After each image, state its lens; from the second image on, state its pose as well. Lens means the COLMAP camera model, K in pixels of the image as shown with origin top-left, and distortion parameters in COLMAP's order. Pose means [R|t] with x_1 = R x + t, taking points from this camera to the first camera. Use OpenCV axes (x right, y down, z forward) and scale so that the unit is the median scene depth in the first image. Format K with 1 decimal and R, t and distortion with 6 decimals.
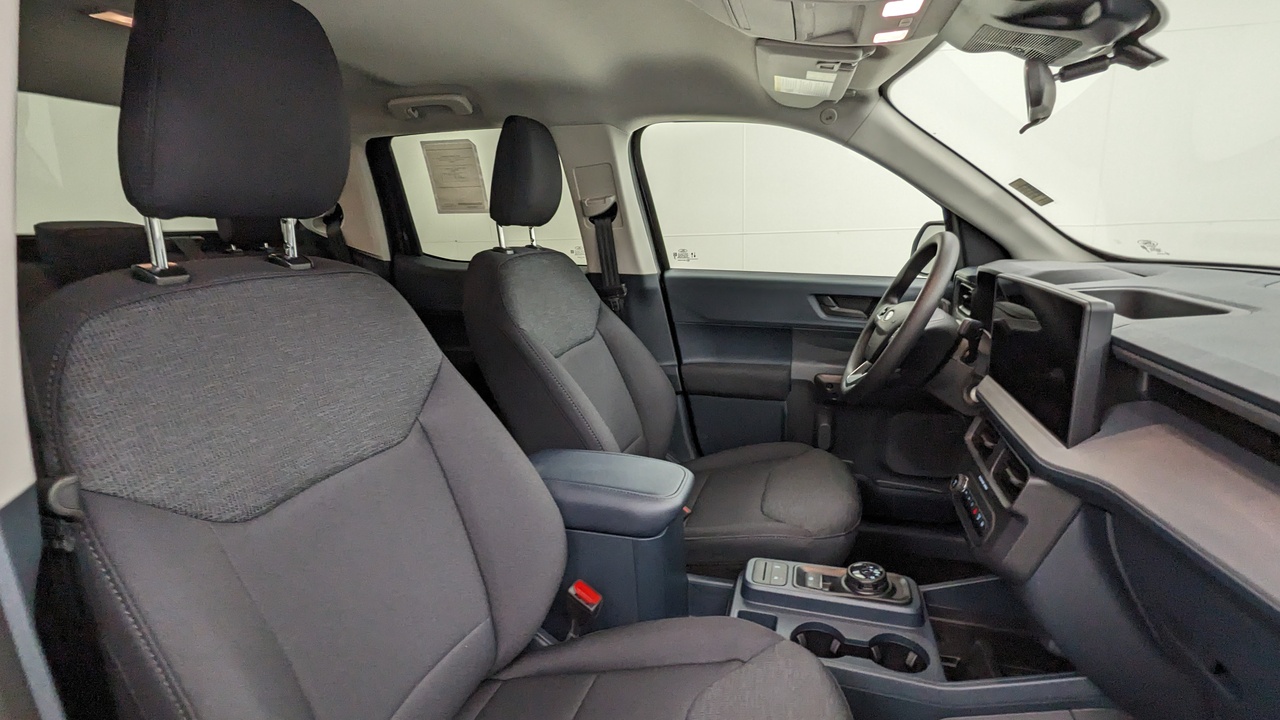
lens RADIAL K [[616.3, 0, 641.8], [0, 616.3, 357.9], [0, 0, 1]] dist [-0.003758, 0.001021]
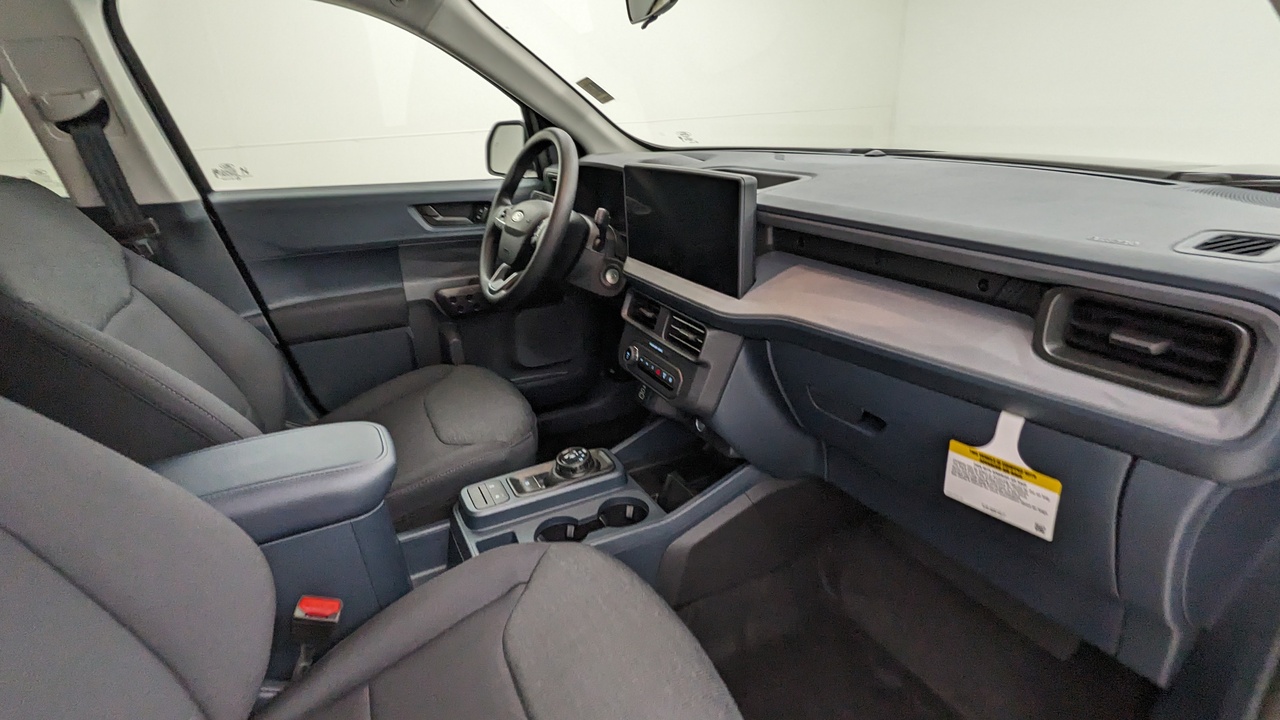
lens RADIAL K [[616.3, 0, 642.5], [0, 616.3, 357.6], [0, 0, 1]] dist [-0.003758, 0.001021]
pose [[0.723699, -0.259782, 0.639354, -0.171362], [0.169605, 0.964982, 0.200111, -0.013618], [-0.668950, -0.036383, 0.742416, 0.113179]]
